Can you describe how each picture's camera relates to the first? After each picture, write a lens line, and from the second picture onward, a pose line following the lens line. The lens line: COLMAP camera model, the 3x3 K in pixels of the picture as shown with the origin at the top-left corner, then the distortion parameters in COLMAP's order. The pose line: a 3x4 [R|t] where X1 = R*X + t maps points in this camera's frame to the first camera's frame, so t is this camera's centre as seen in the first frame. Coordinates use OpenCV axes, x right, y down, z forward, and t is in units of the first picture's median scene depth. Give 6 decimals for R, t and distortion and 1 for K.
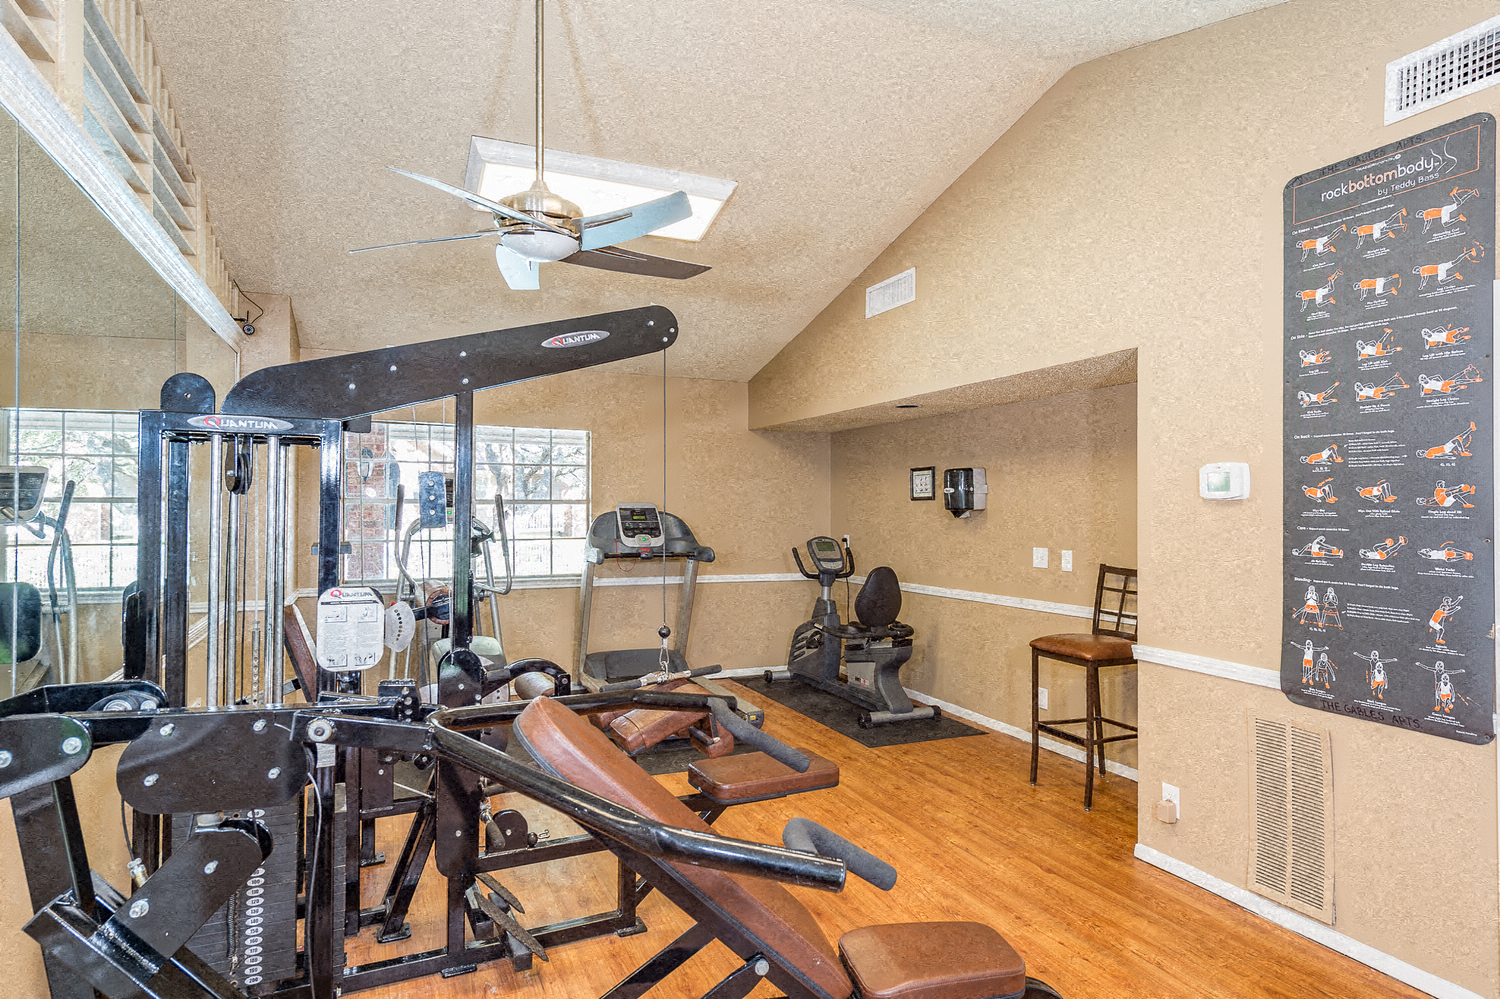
lens RADIAL K [[843.1, 0, 750.0], [0, 843.1, 499.5], [0, 0, 1]] dist [0.000691, -0.000019]
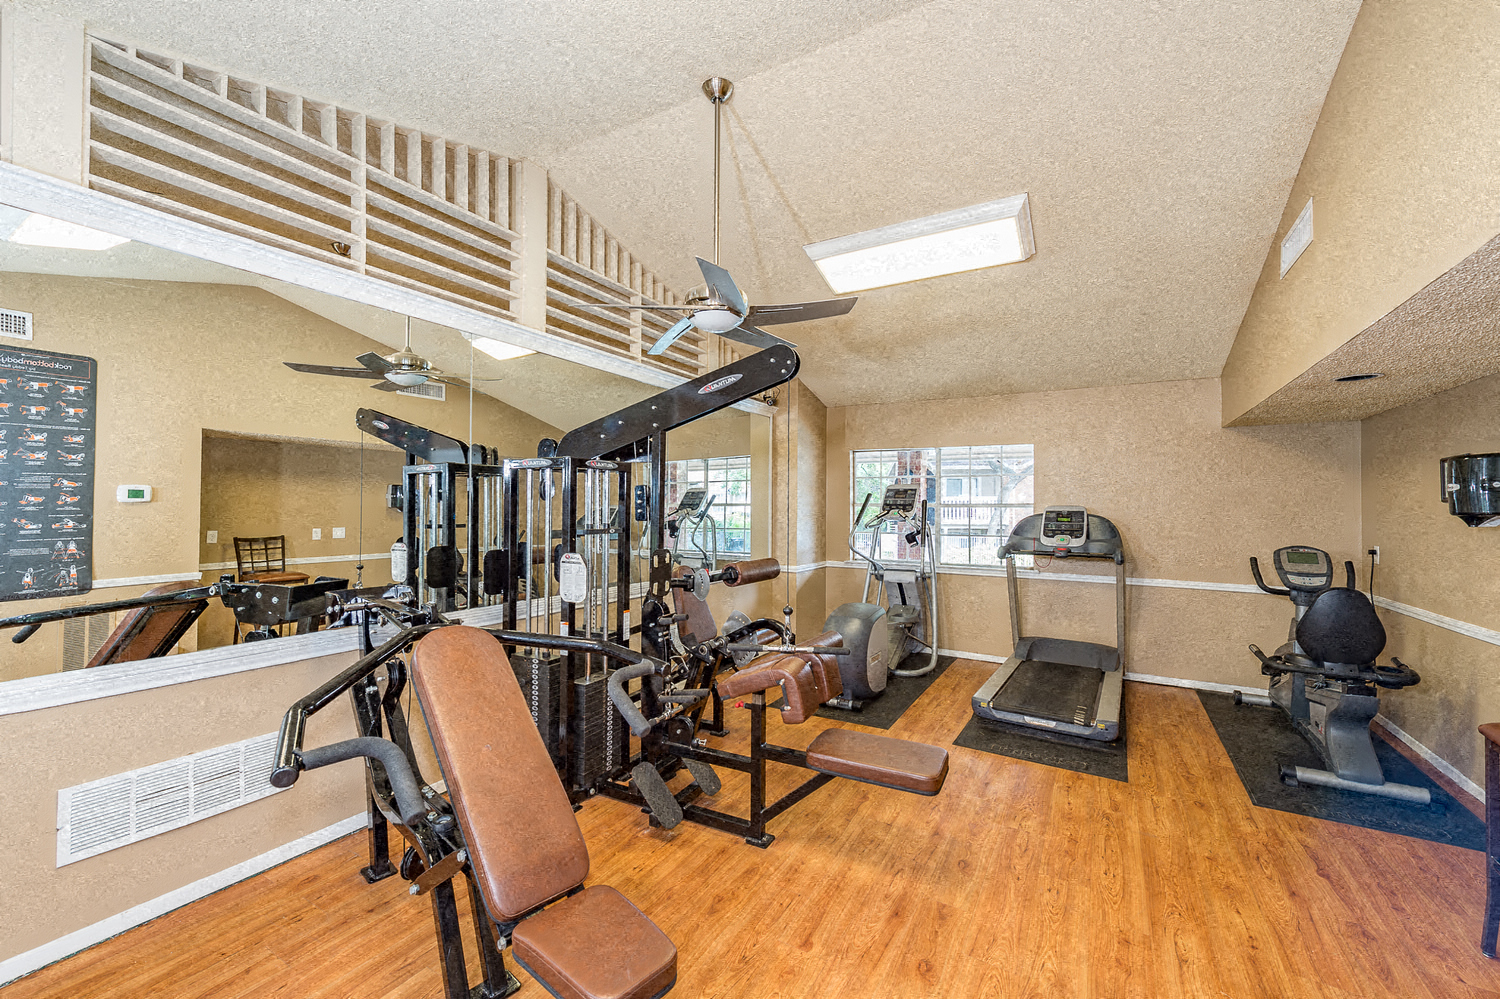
lens RADIAL K [[608.3, 0, 750.0], [0, 608.3, 499.5], [0, 0, 1]] dist [0.001686, 0.000128]
pose [[0.583302, -0.010634, -0.812186, 0.278650], [0.002490, 0.999933, -0.011305, 0.003194], [0.812252, 0.004572, 0.583289, 0.211221]]
